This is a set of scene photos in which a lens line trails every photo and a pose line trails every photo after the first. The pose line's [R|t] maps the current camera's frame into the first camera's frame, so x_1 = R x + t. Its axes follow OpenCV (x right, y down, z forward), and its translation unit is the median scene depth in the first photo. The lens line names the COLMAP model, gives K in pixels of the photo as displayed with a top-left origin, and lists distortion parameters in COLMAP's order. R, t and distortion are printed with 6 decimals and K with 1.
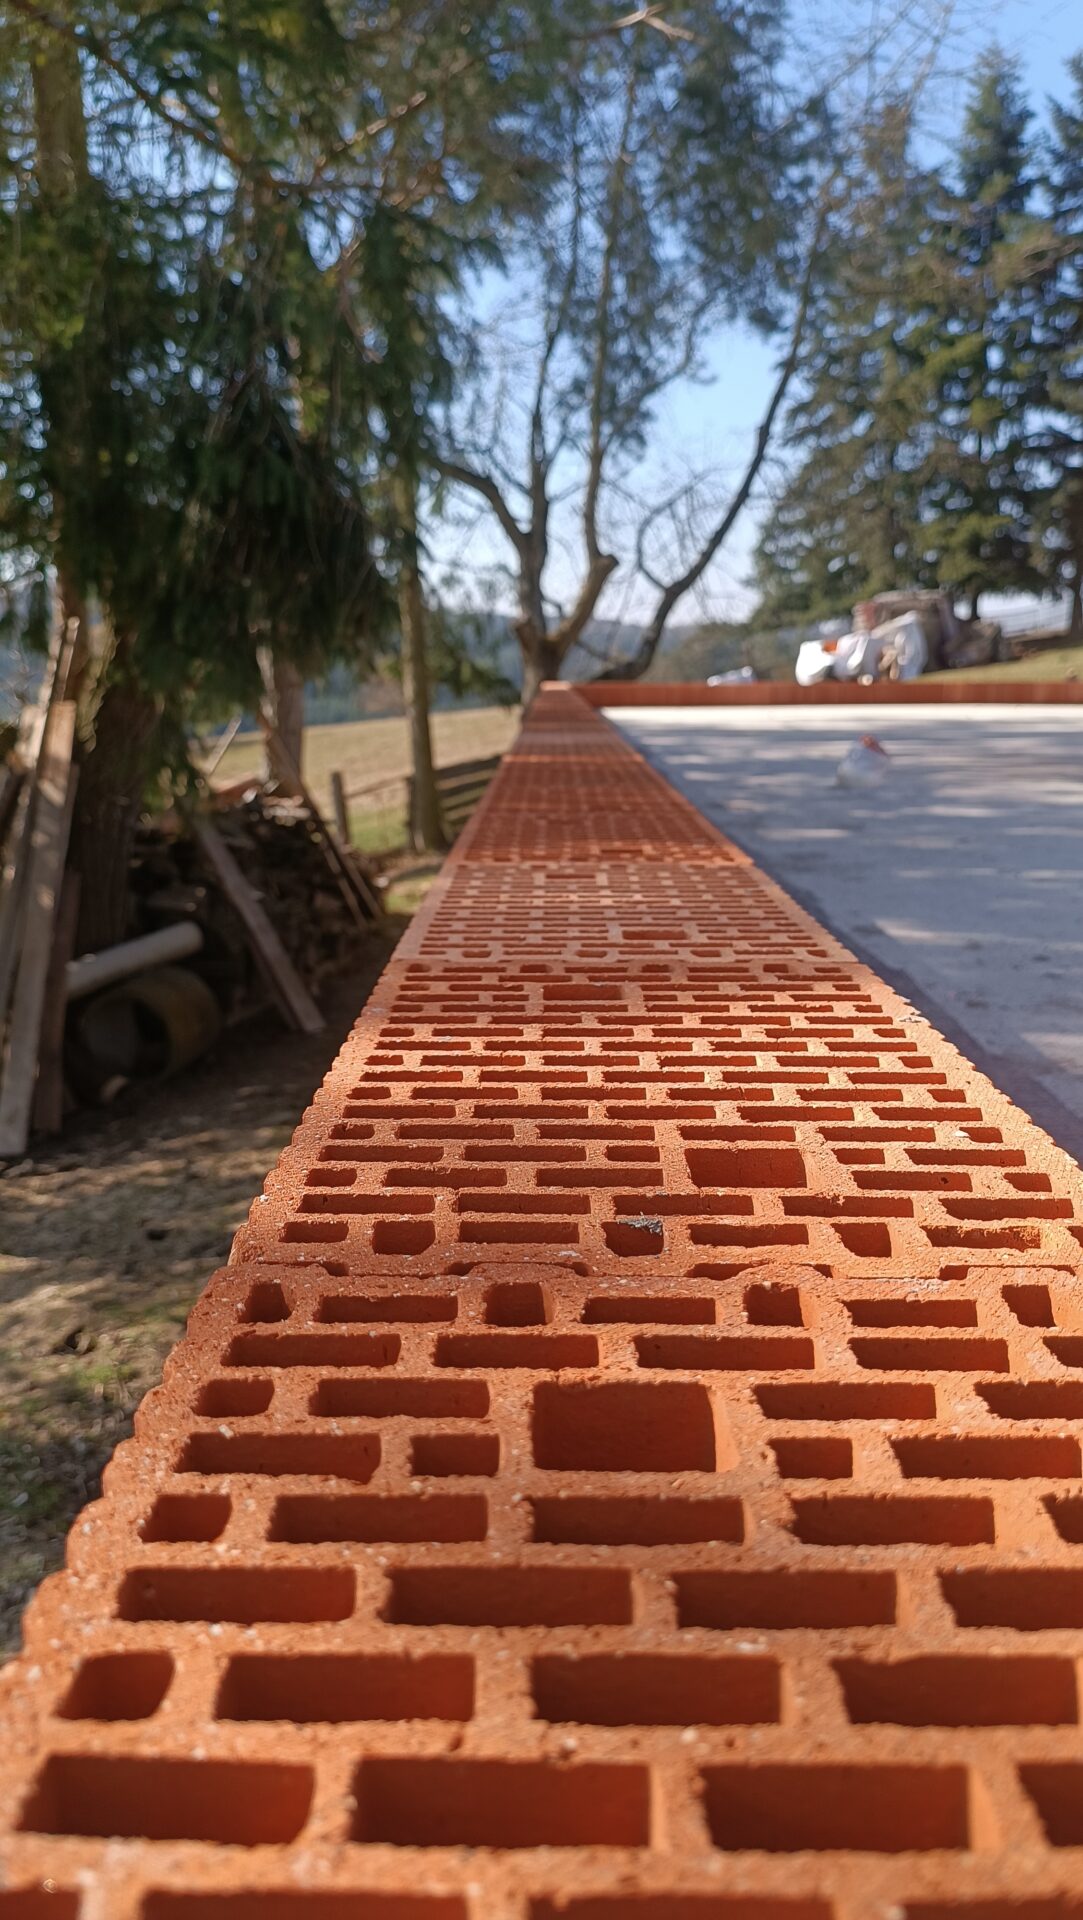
lens RADIAL K [[1374.6, 0, 534.6], [0, 1374.6, 994.2], [0, 0, 1]] dist [-0.000446, -0.067928]
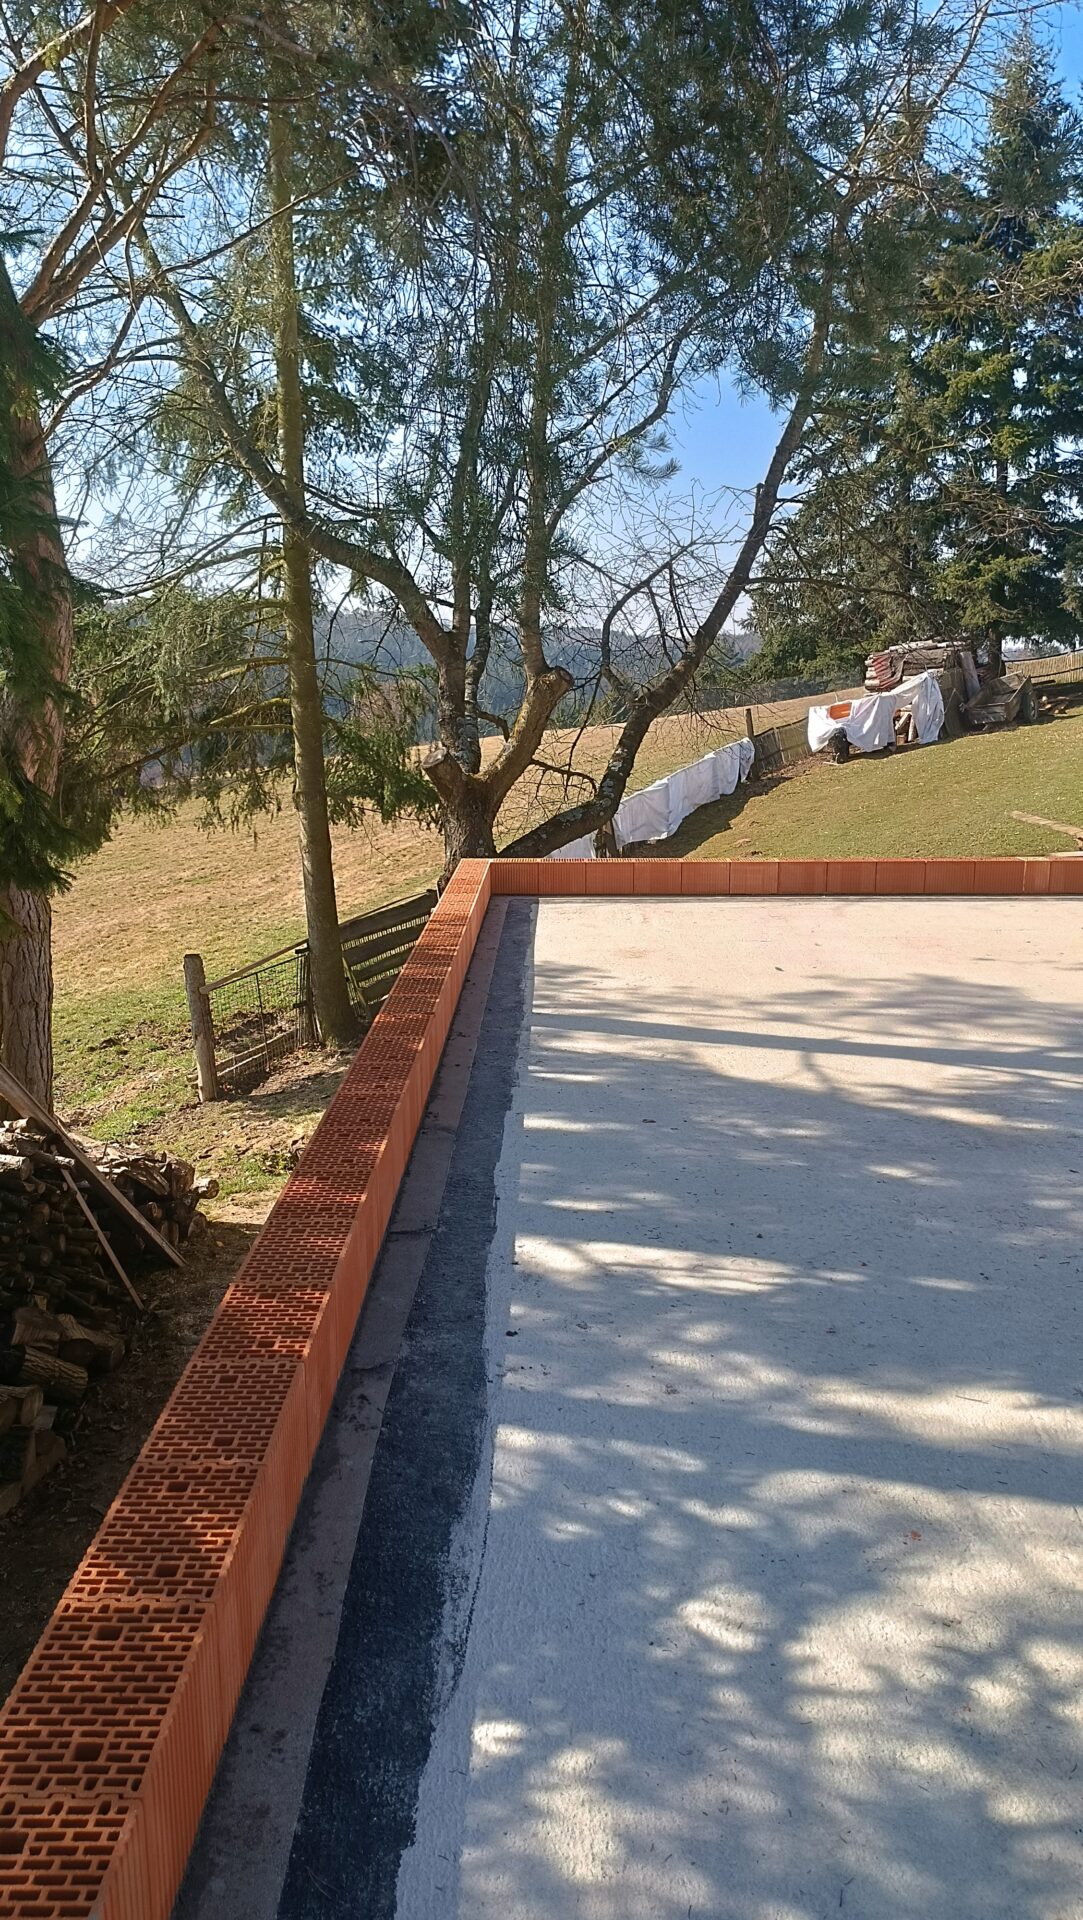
lens RADIAL K [[1370.5, 0, 541.5], [0, 1370.5, 960.0], [0, 0, 1]] dist [0.085052, -0.125705]
pose [[0.999994, 0.000468, 0.003553, 0.015999], [-0.000340, 0.999361, -0.035756, -0.050747], [-0.003567, 0.035754, 0.999354, 0.098158]]
